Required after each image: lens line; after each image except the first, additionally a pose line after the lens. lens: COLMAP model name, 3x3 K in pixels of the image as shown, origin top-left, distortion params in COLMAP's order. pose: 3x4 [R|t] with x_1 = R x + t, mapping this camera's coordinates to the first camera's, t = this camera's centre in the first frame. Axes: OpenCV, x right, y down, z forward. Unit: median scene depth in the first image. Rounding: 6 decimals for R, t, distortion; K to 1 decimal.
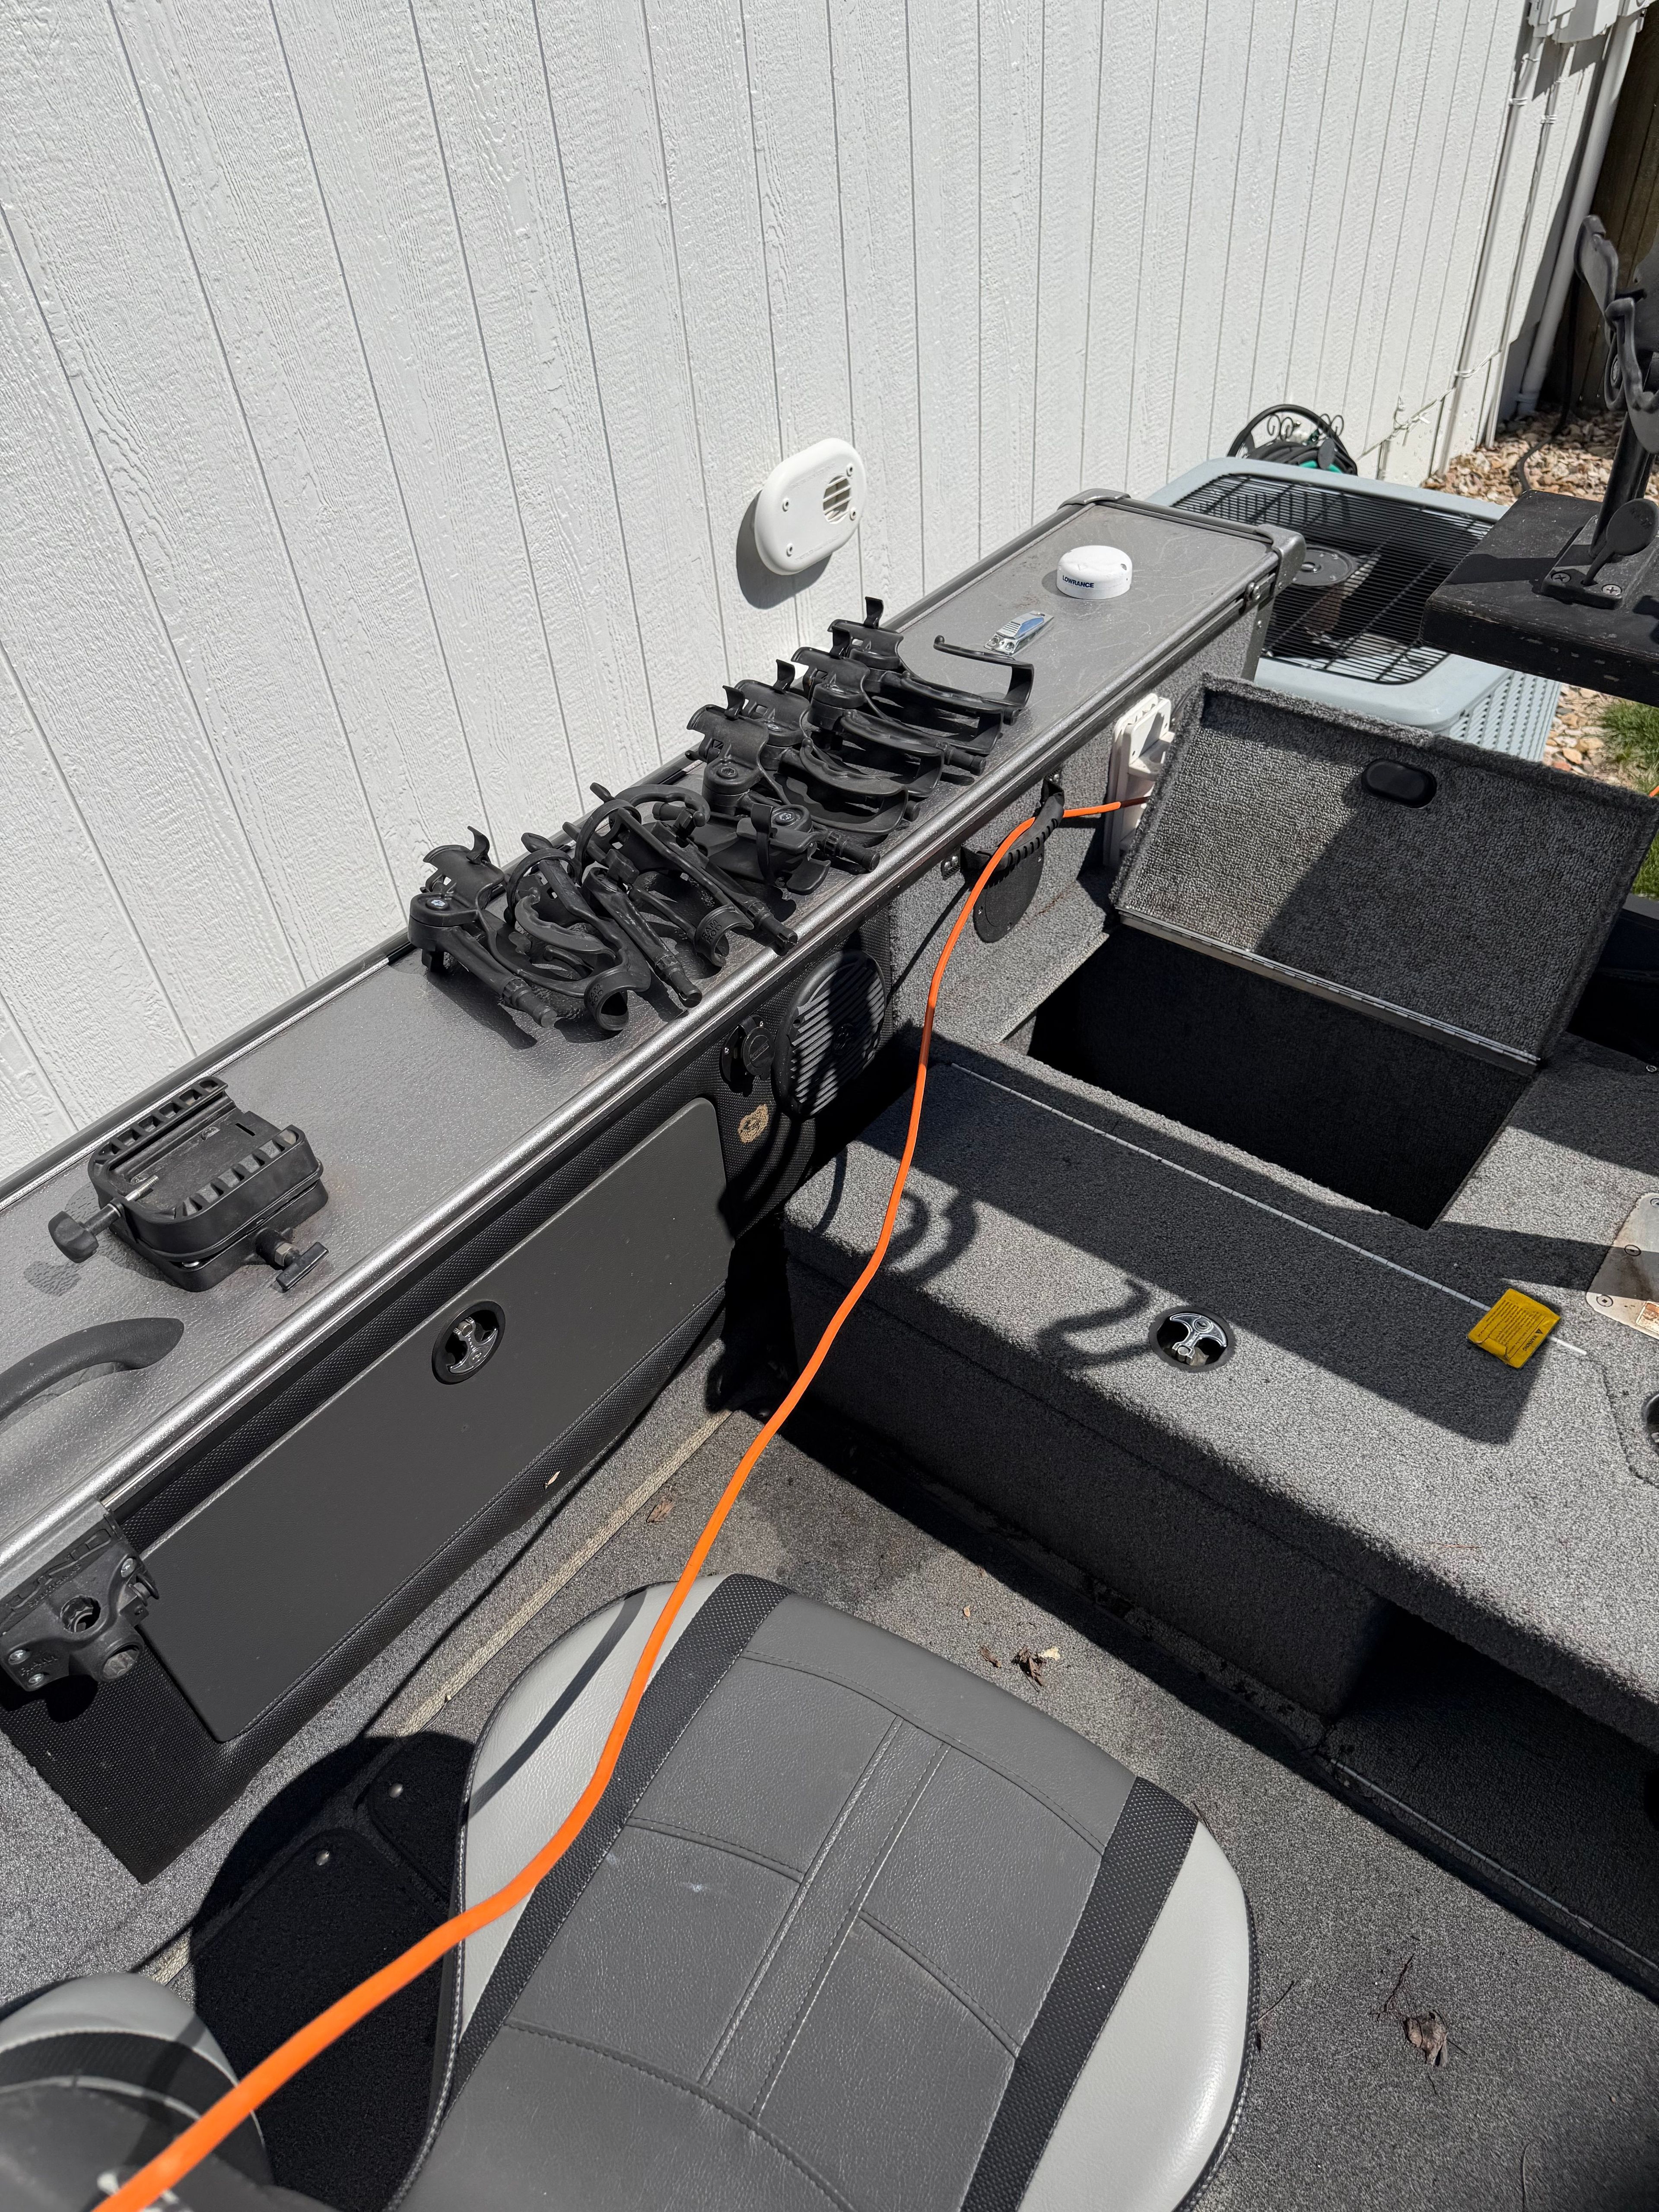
lens RADIAL K [[1506.6, 0, 816.4], [0, 1506.6, 1099.3], [0, 0, 1]] dist [0.025696, -0.056652]
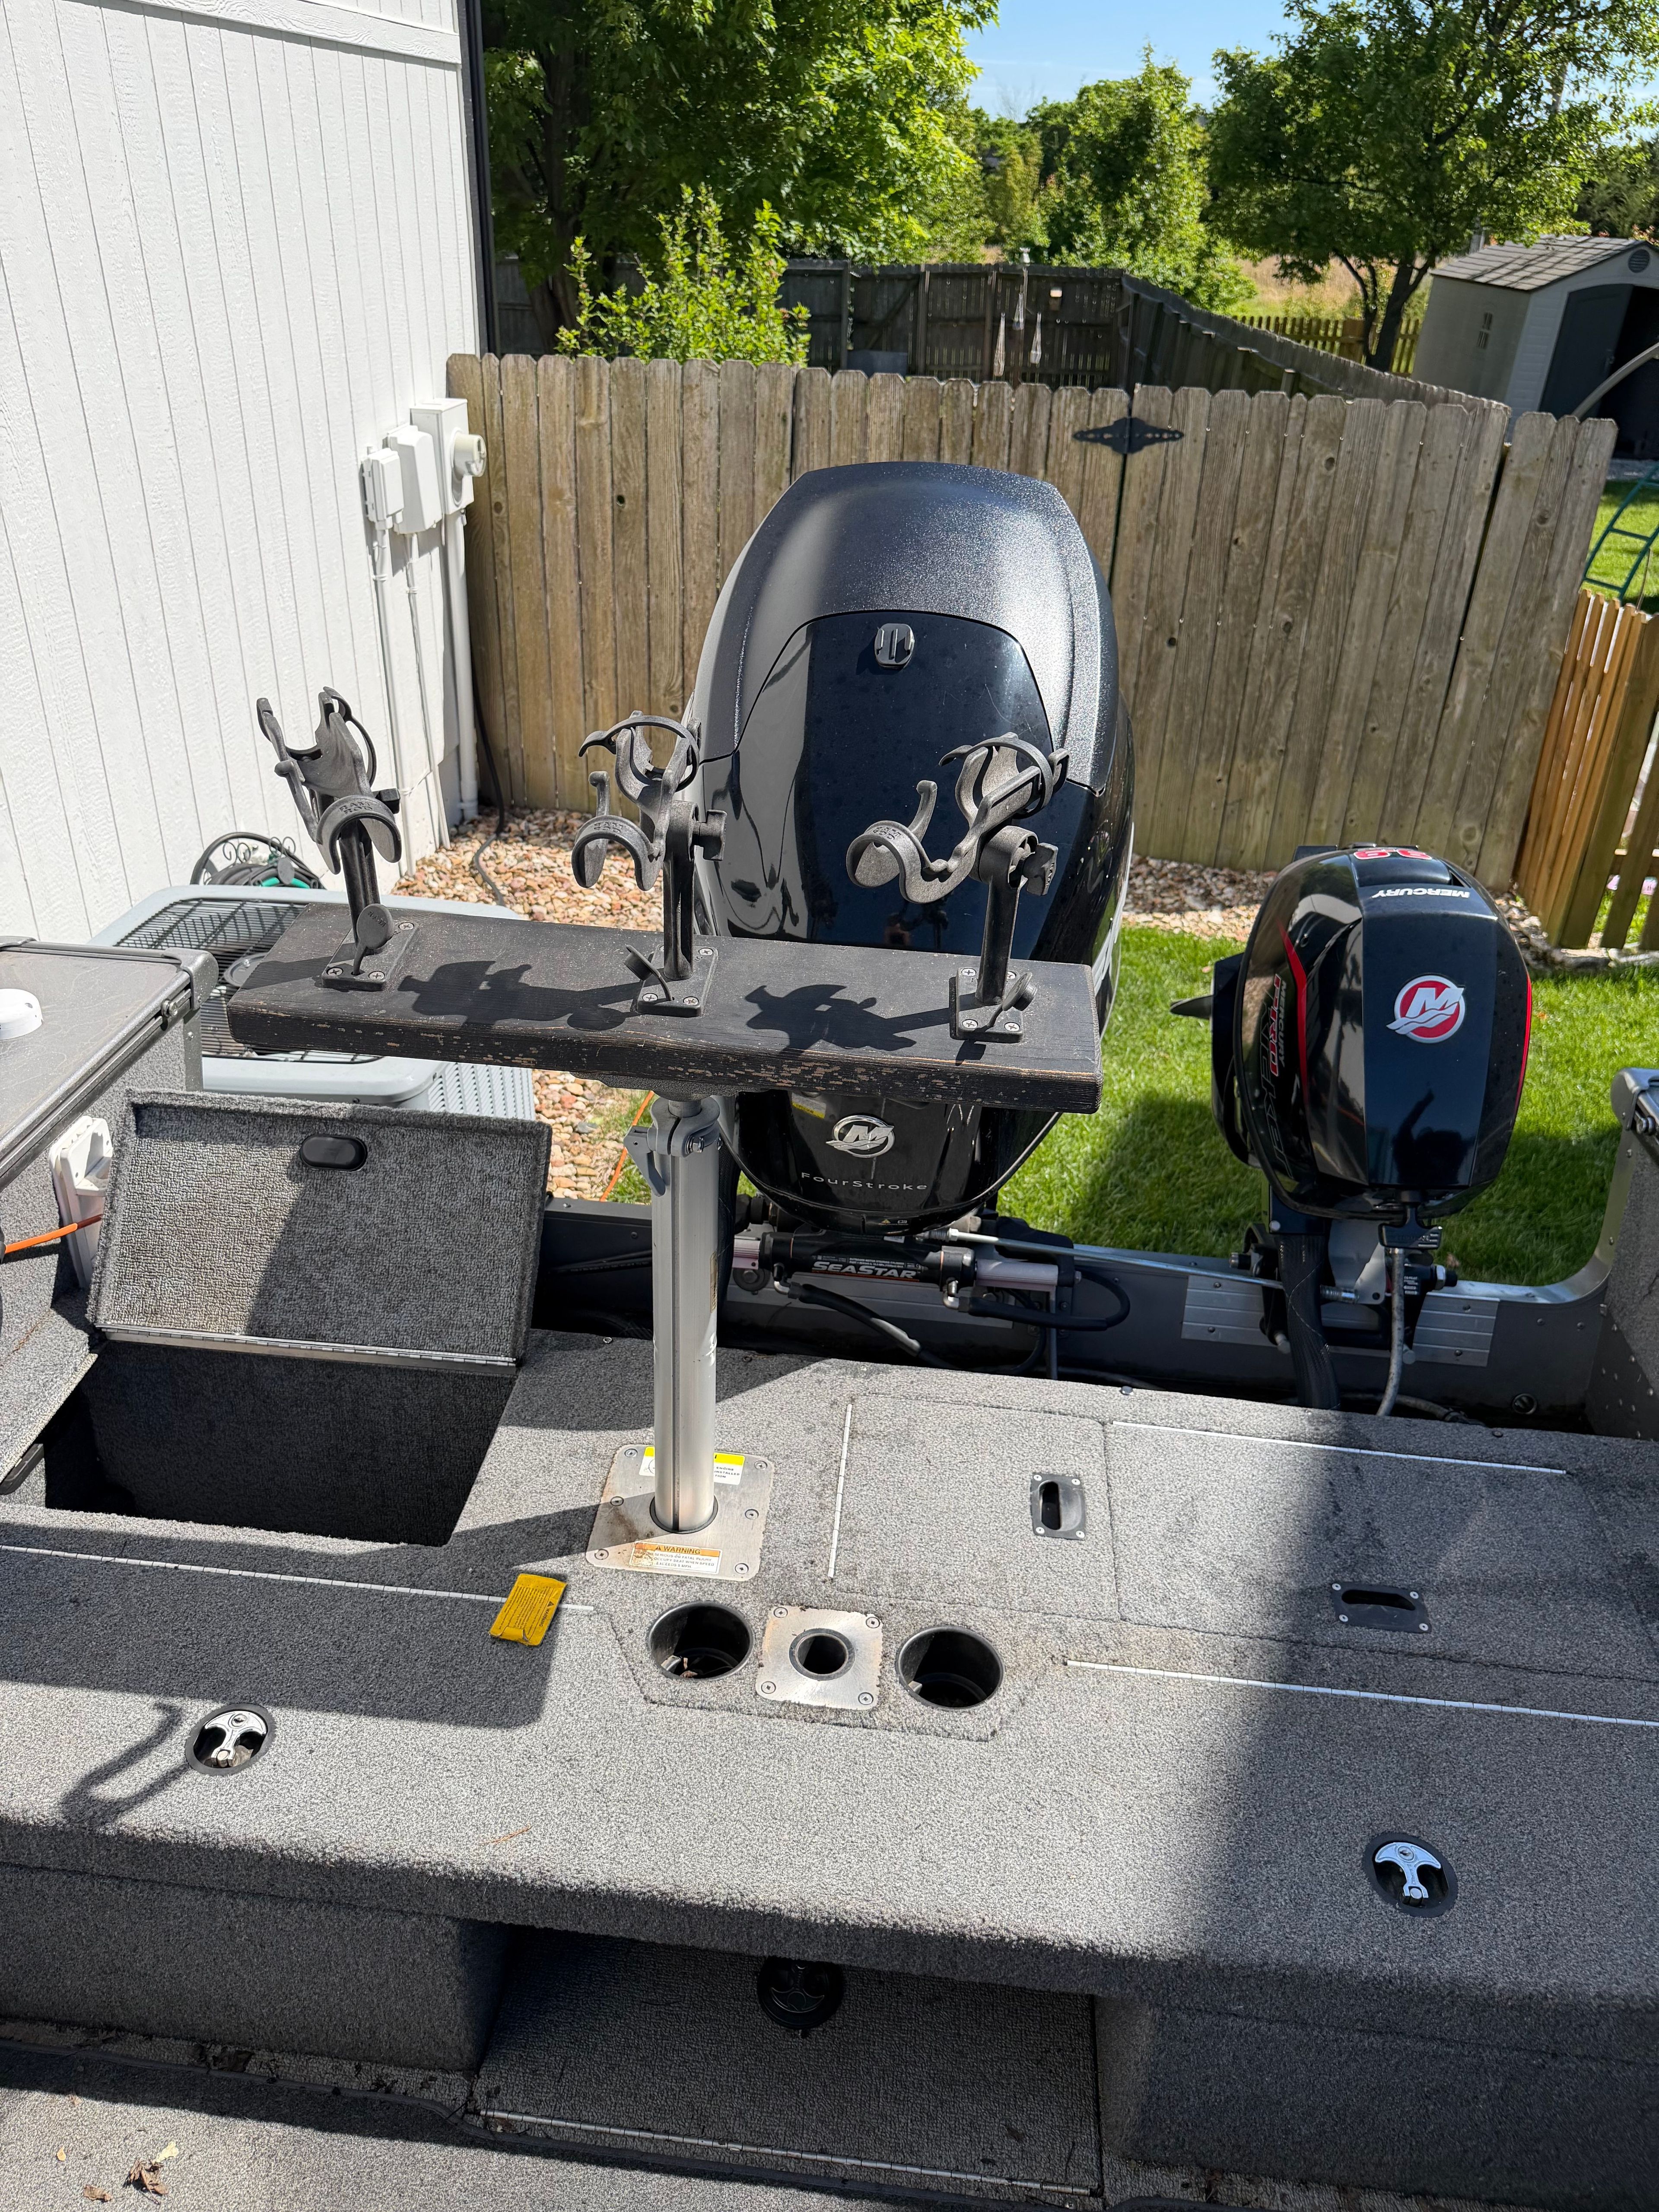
lens RADIAL K [[1505.4, 0, 834.0], [0, 1505.4, 1093.3], [0, 0, 1]] dist [0.008936, -0.025808]
pose [[0.828011, -0.179860, 0.531083, 0.112047], [0.305055, 0.939215, -0.157531, 0.033784], [-0.470467, 0.292447, 0.832547, -0.095759]]
